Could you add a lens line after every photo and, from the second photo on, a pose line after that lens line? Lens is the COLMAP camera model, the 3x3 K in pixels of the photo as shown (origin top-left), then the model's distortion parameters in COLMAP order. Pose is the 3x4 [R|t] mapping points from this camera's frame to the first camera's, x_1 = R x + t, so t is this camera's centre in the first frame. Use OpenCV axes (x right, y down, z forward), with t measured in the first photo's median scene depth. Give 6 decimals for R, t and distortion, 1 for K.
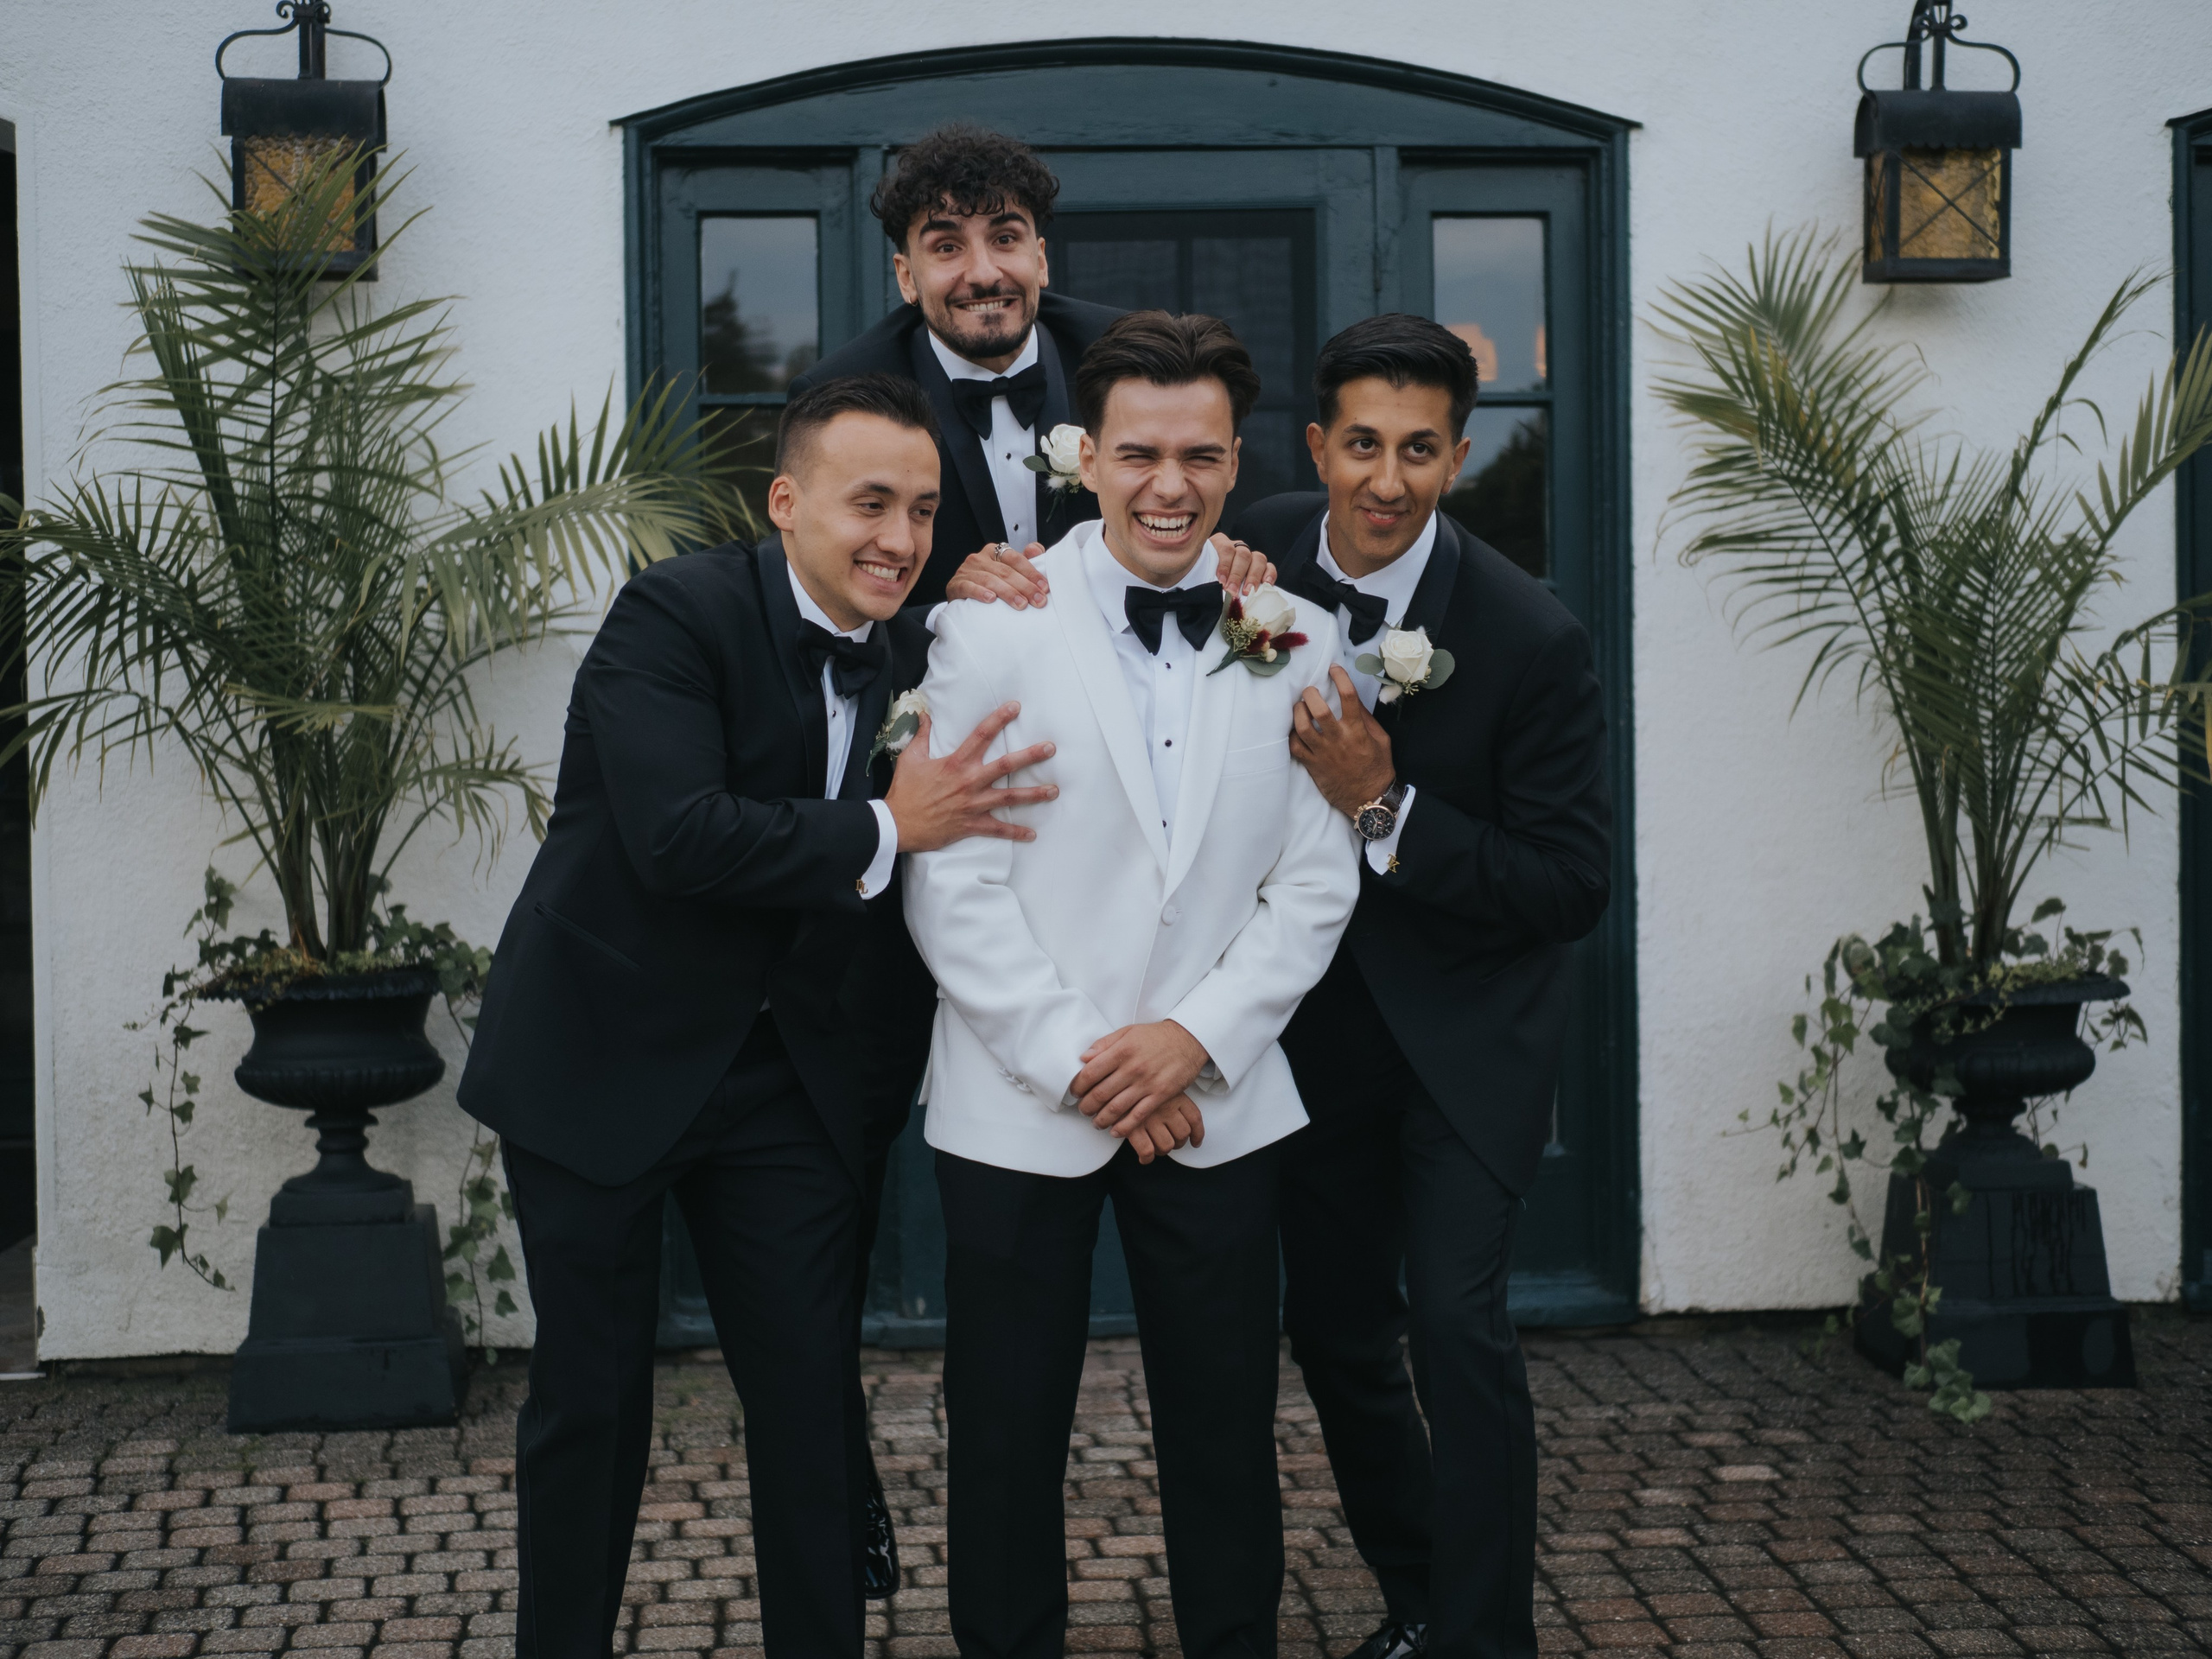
lens RADIAL K [[3267.5, 0, 1098.2], [0, 3267.5, 815.6], [0, 0, 1]] dist [-0.150097, 0.662423]
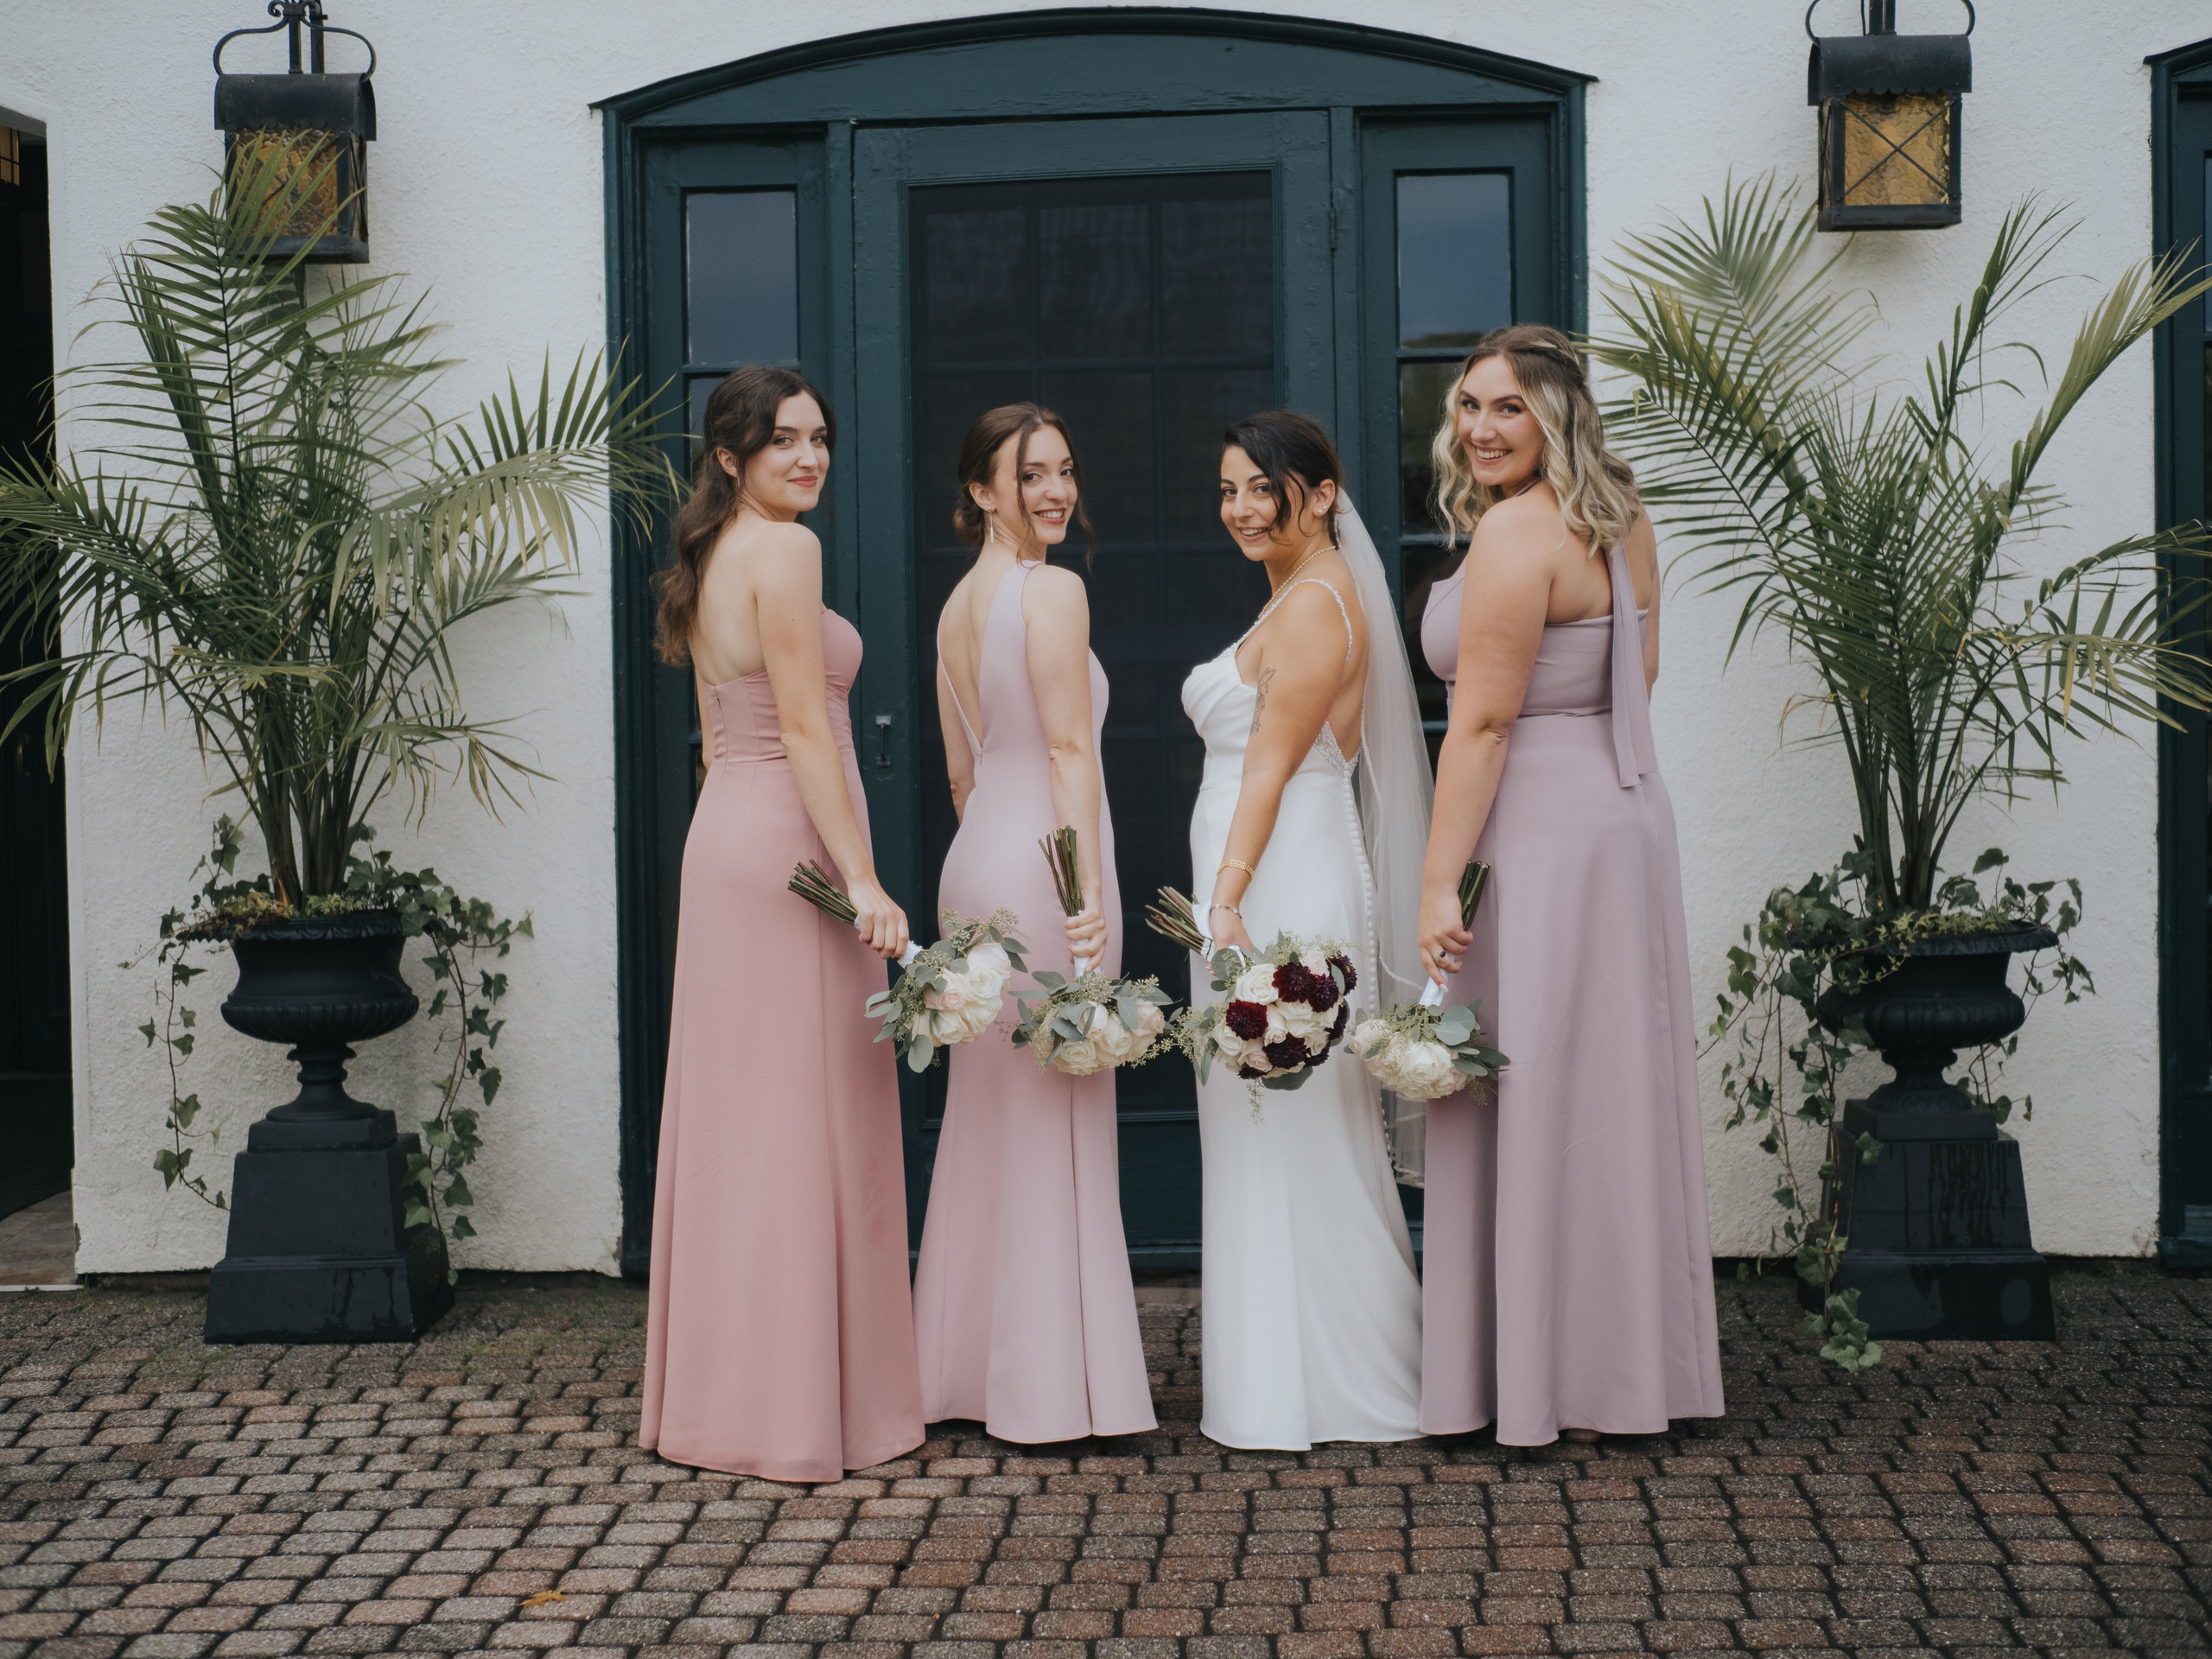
lens RADIAL K [[3267.5, 0, 1098.2], [0, 3267.5, 815.6], [0, 0, 1]] dist [-0.150097, 0.662423]
pose [[0.991440, 0.000858, -0.130561, 0.158539], [0.001328, 0.999860, 0.016653, -0.001717], [0.130557, -0.016684, 0.991300, -0.022169]]
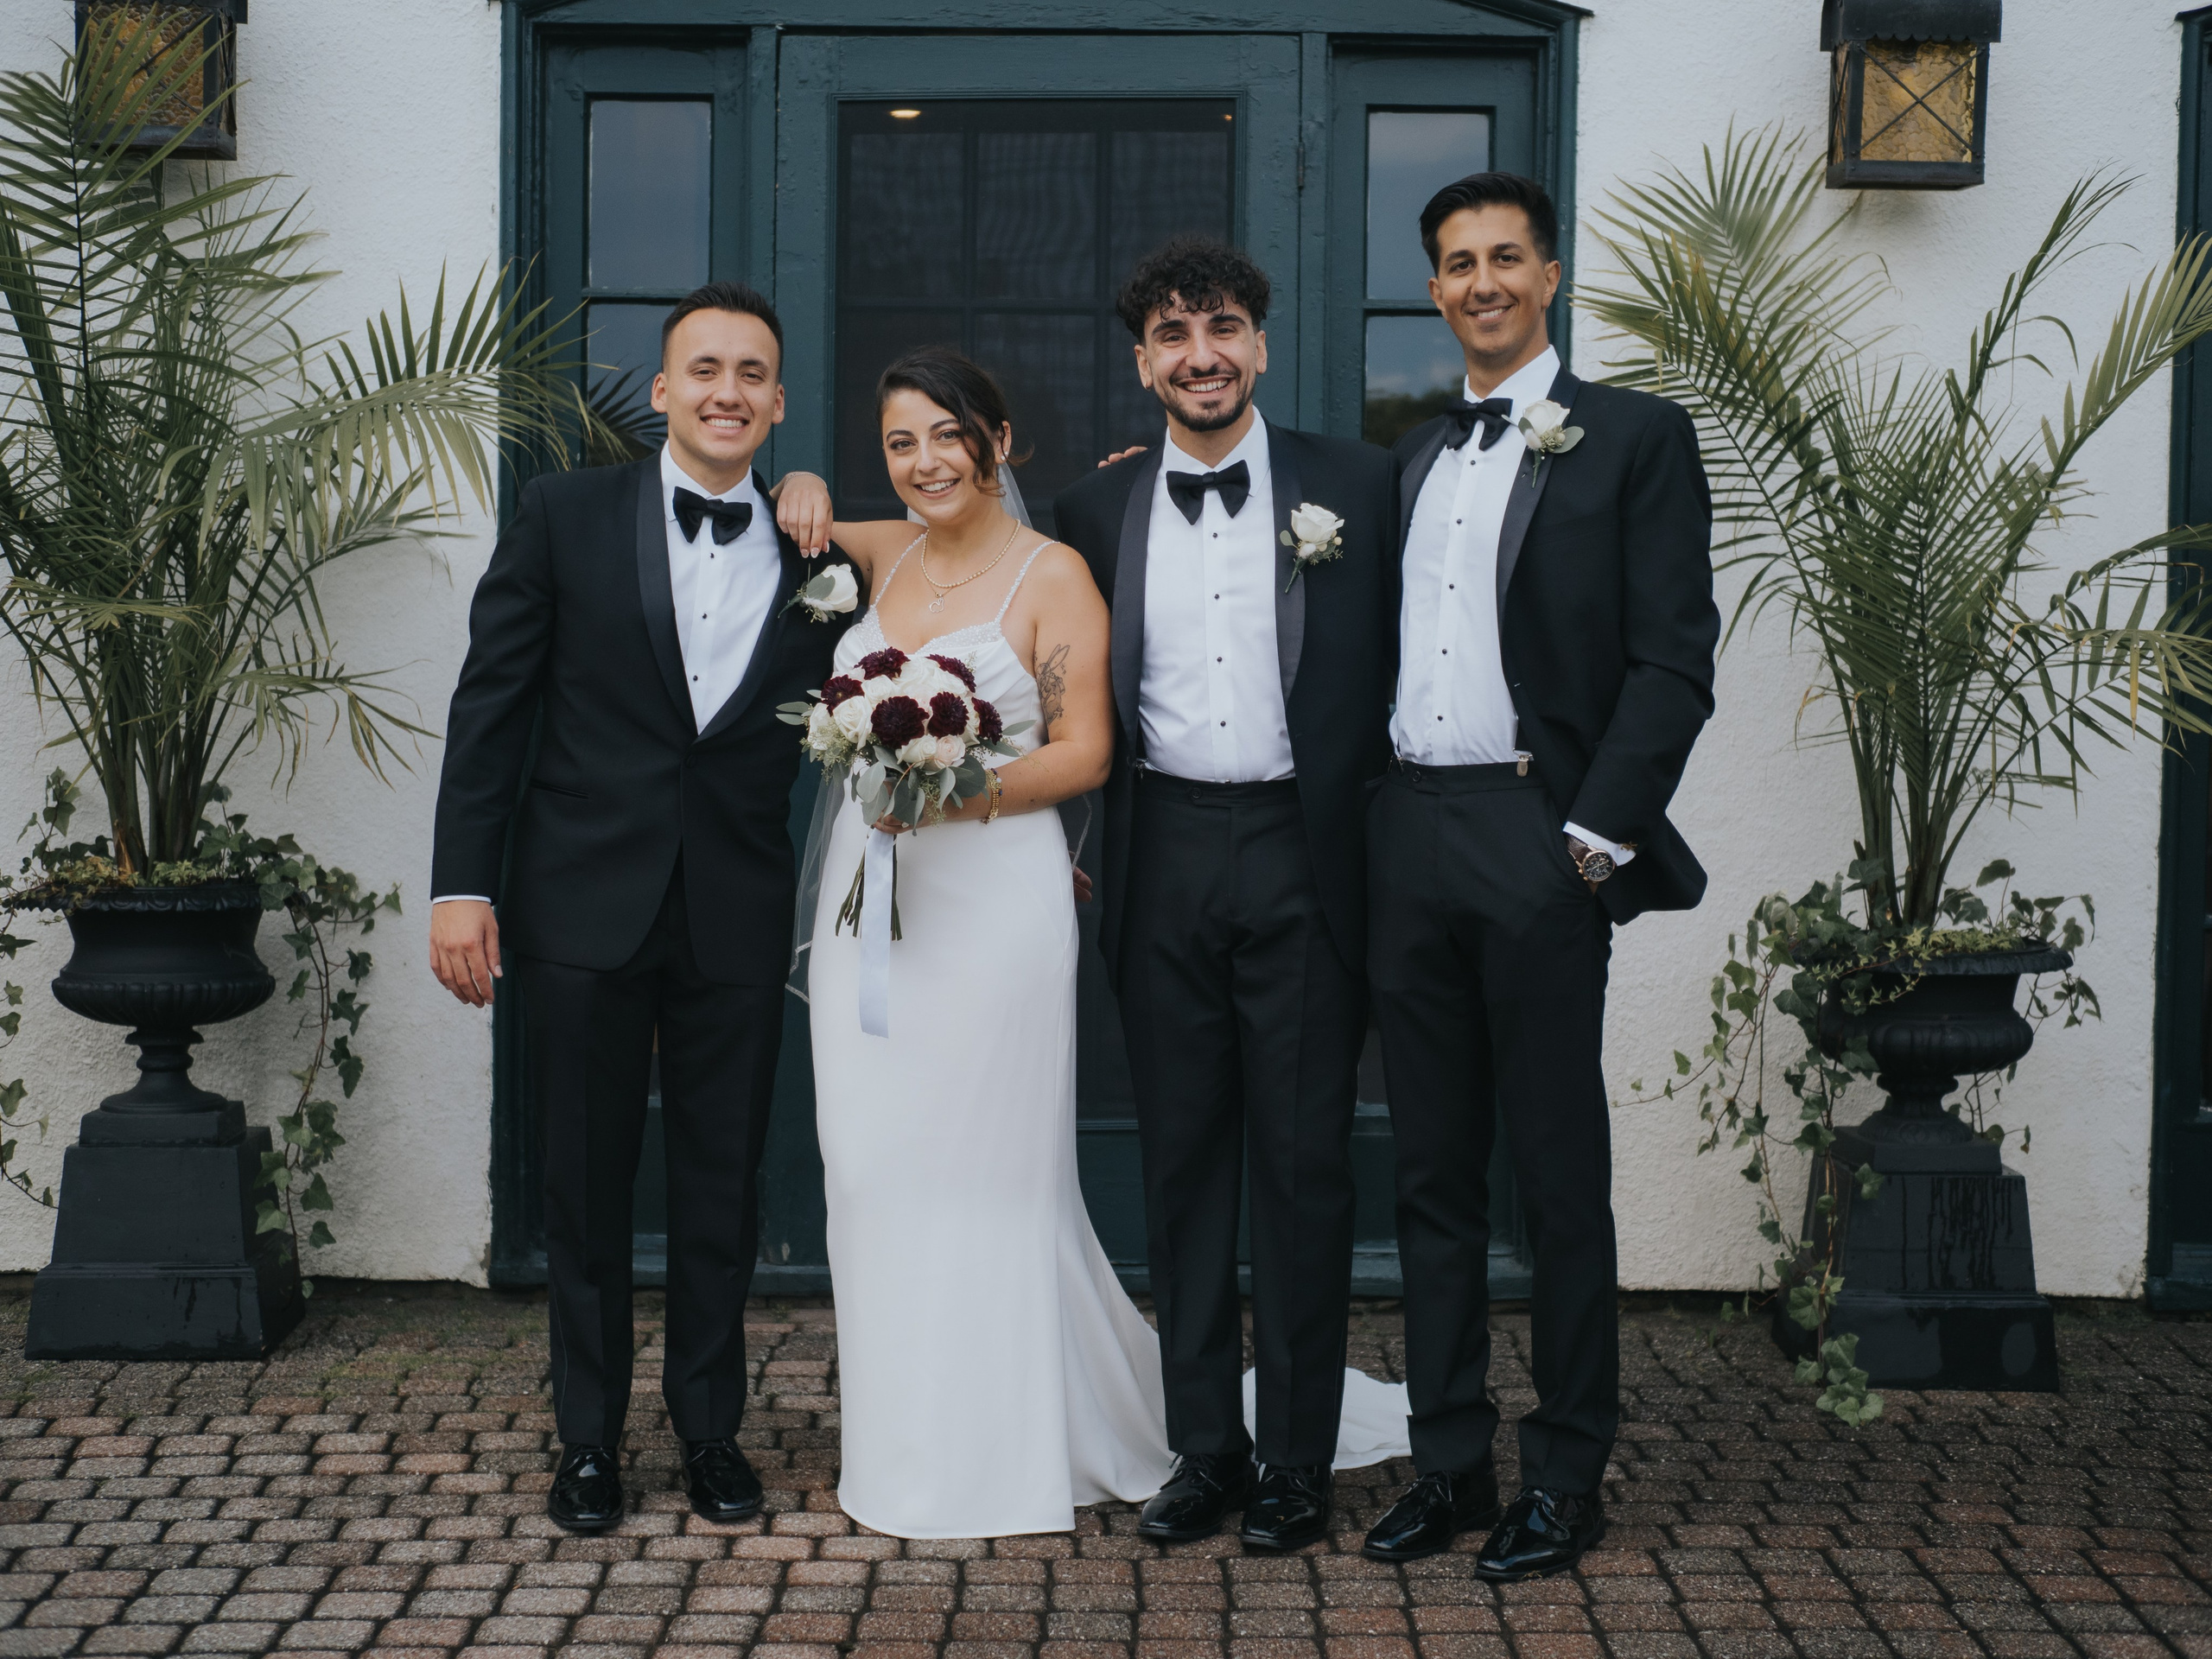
lens RADIAL K [[3268.5, 0, 1099.4], [0, 3268.5, 837.7], [0, 0, 1]] dist [-0.148017, 0.660364]
pose [[0.997241, 0.029776, -0.067999, 0.105688], [-0.027726, 0.999138, 0.030901, -0.002411], [0.068860, -0.028930, 0.997207, 0.064359]]
